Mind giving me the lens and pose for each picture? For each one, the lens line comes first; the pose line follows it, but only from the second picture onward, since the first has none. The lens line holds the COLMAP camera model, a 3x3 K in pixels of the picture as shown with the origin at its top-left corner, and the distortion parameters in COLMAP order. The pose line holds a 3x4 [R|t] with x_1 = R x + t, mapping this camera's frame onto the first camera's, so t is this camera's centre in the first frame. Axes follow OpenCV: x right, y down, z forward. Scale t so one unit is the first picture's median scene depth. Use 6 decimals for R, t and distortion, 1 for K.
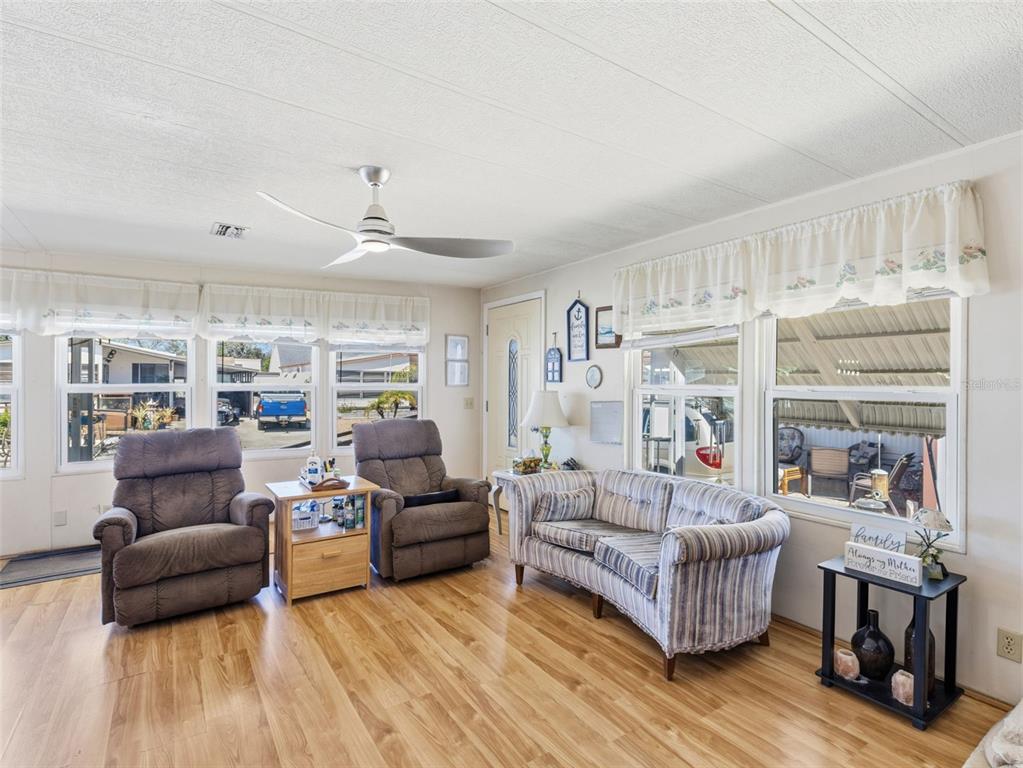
lens RADIAL K [[492.1, 0, 490.7], [0, 492.1, 379.7], [0, 0, 1]] dist [-0.000340, -0.000198]
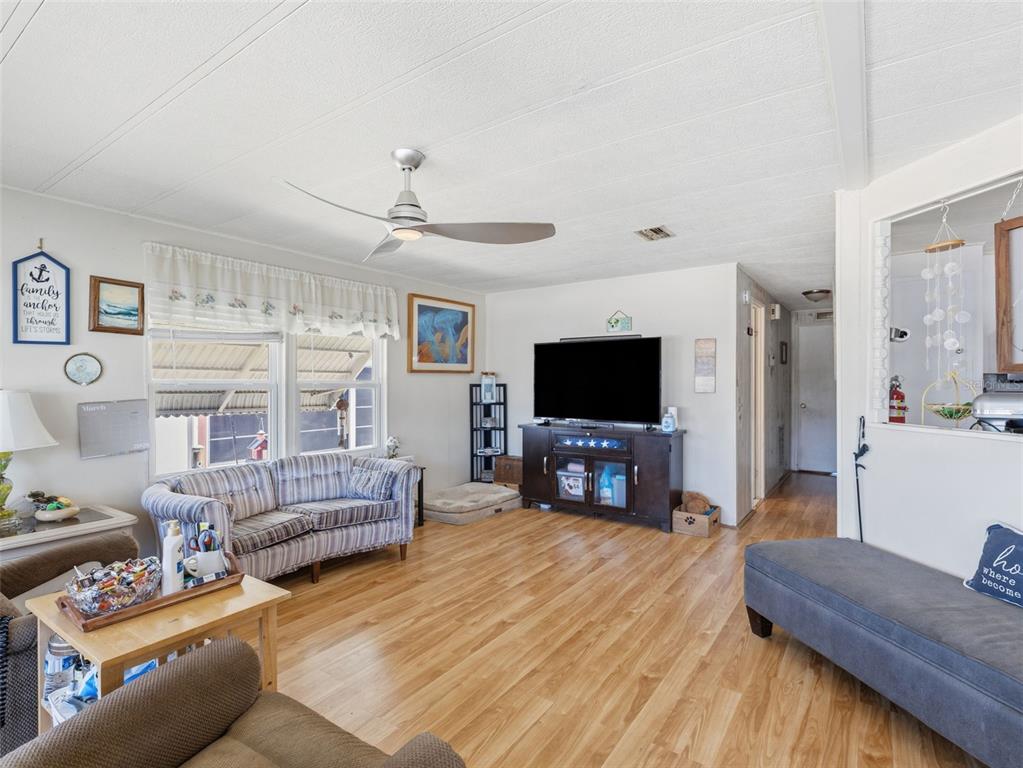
lens RADIAL K [[517.2, 0, 507.1], [0, 517.2, 377.7], [0, 0, 1]] dist [-0.000466, 0.000624]
pose [[-0.359438, -0.001776, 0.933167, -0.765006], [-0.010998, 0.999937, -0.002333, 0.002043], [-0.933104, -0.011101, -0.359435, 0.729575]]
